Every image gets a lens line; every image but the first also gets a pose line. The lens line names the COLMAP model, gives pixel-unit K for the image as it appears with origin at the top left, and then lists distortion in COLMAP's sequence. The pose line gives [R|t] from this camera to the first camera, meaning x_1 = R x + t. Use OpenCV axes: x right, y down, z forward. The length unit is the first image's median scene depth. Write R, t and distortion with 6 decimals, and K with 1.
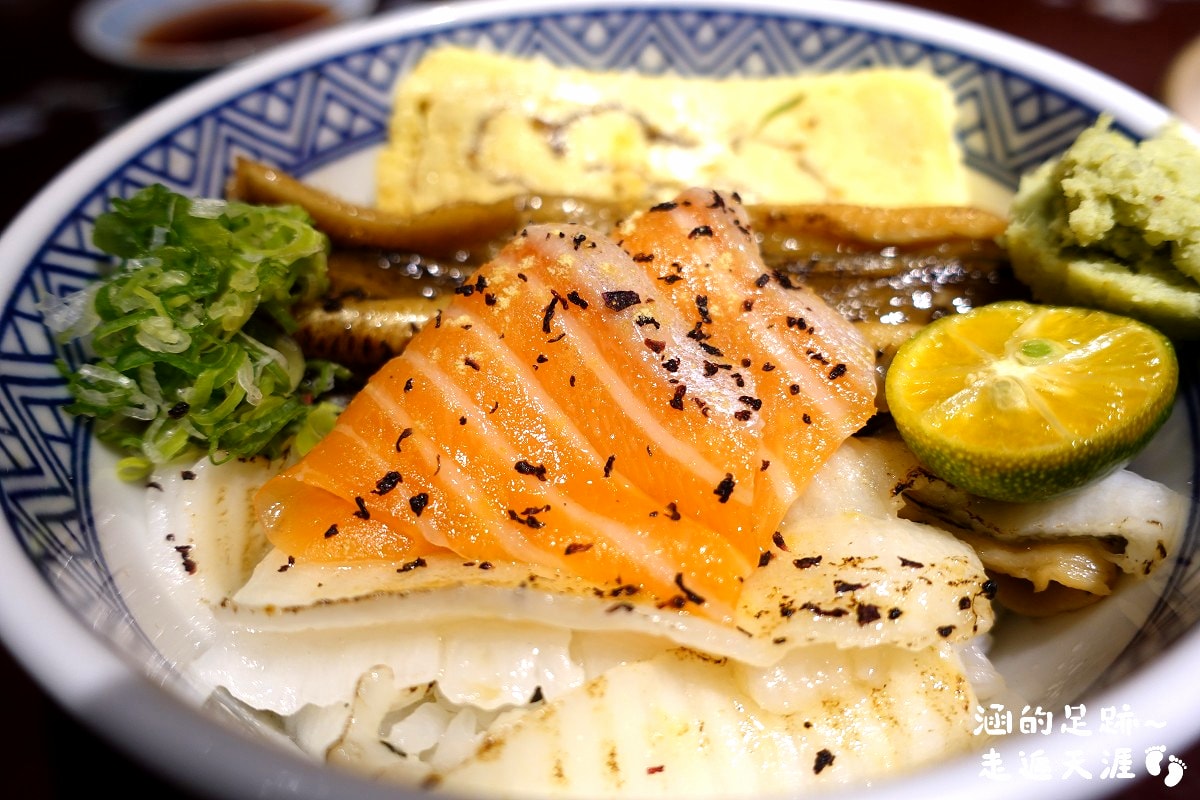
lens RADIAL K [[890.8, 0, 601.8], [0, 890.8, 385.3], [0, 0, 1]] dist [0.022932, -0.002362]
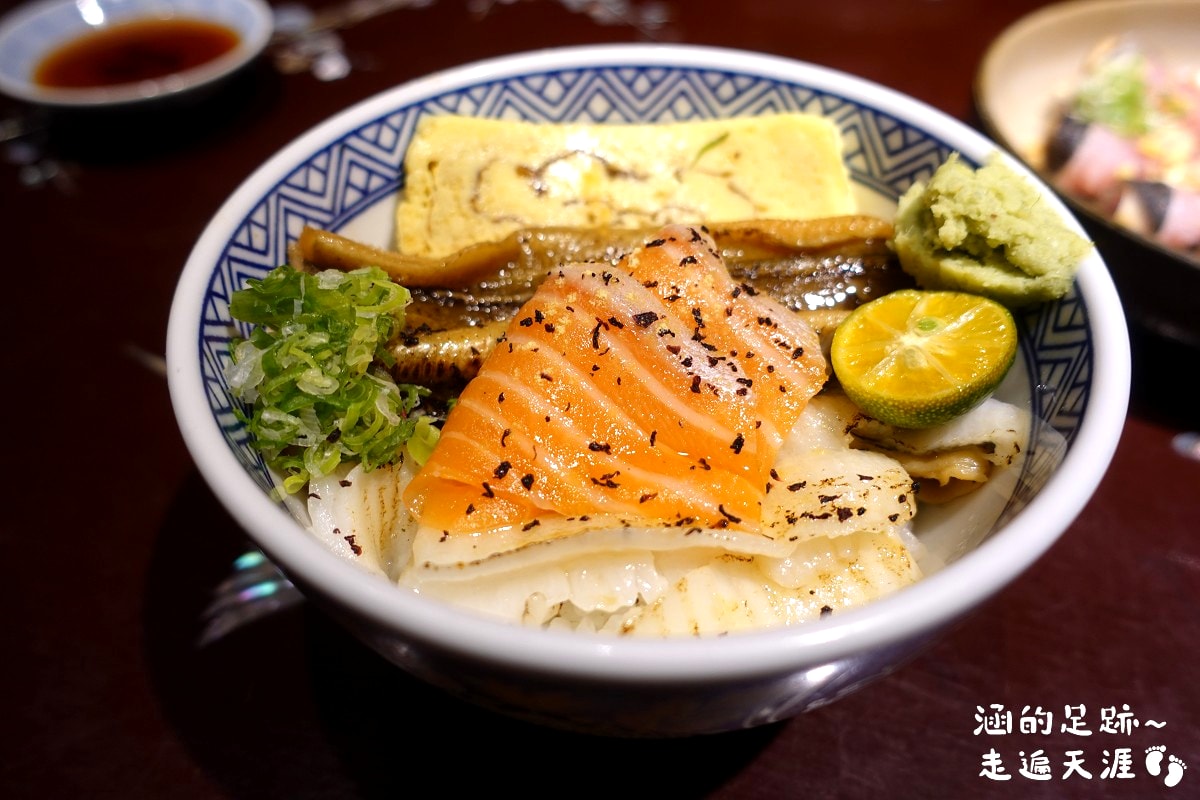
lens RADIAL K [[890.8, 0, 601.8], [0, 890.8, 385.3], [0, 0, 1]] dist [0.022932, -0.002362]
pose [[0.982666, -0.114489, 0.145805, -0.266162], [0.107973, 0.992800, 0.051875, -0.074185], [-0.150694, -0.035232, 0.987952, -0.376742]]
